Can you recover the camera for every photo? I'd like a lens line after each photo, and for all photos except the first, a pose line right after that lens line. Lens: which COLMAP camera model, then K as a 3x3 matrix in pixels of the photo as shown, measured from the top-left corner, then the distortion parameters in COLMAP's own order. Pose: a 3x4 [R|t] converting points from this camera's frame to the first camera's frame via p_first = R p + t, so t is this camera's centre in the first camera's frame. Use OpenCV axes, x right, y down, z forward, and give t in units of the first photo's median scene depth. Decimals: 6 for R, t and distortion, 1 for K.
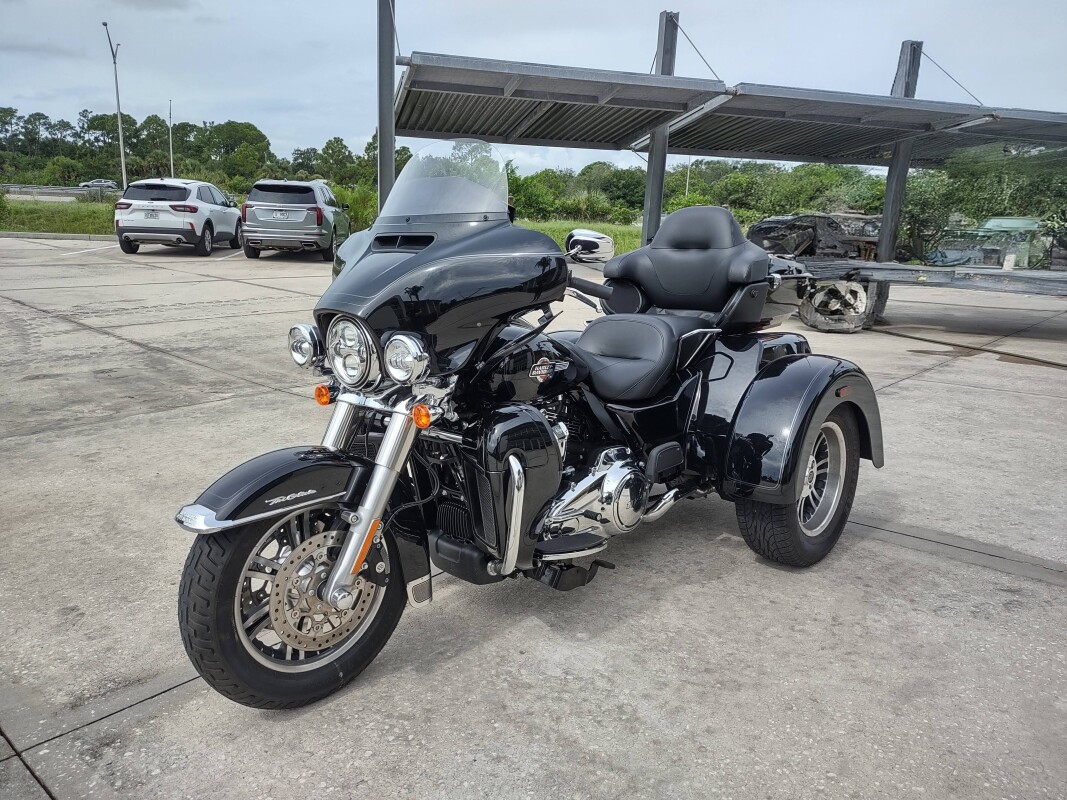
lens RADIAL K [[795.1, 0, 535.5], [0, 795.1, 398.4], [0, 0, 1]] dist [0.023490, -0.025128]
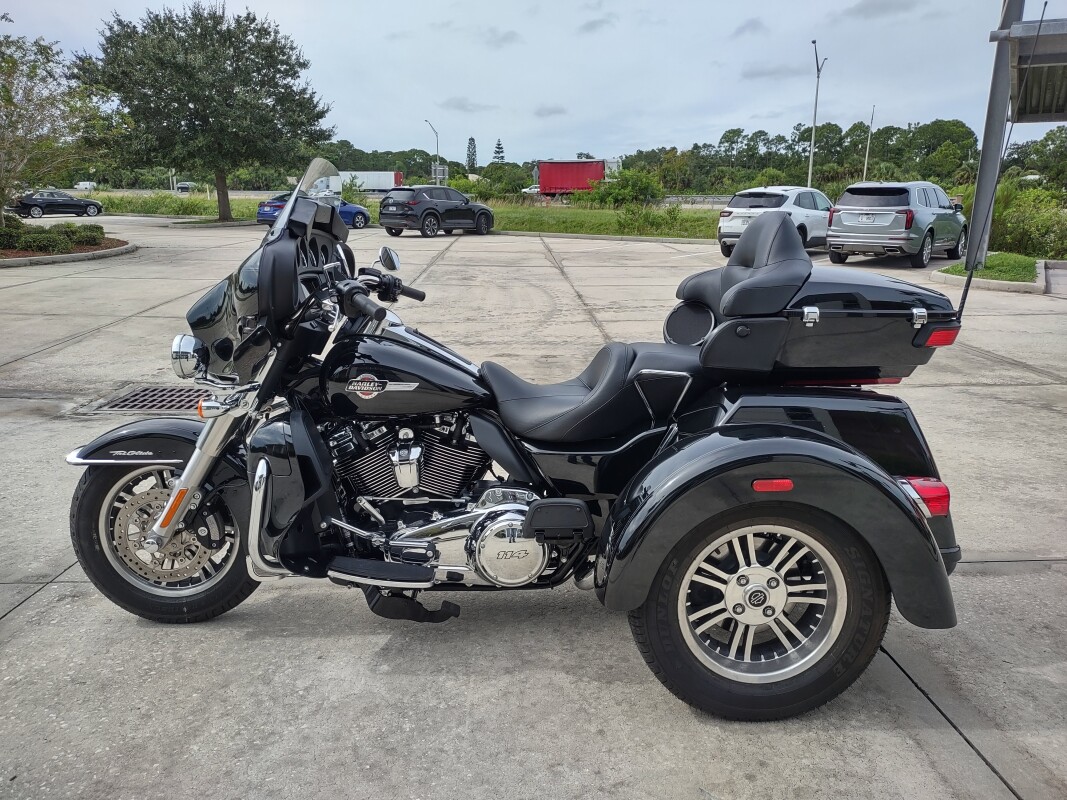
lens RADIAL K [[795.1, 0, 535.5], [0, 795.1, 398.4], [0, 0, 1]] dist [0.023490, -0.025128]
pose [[0.693857, 0.143321, -0.705707, 0.110757], [-0.146282, 0.987614, 0.056748, -0.013956], [0.705099, 0.063857, 0.706228, 0.058731]]
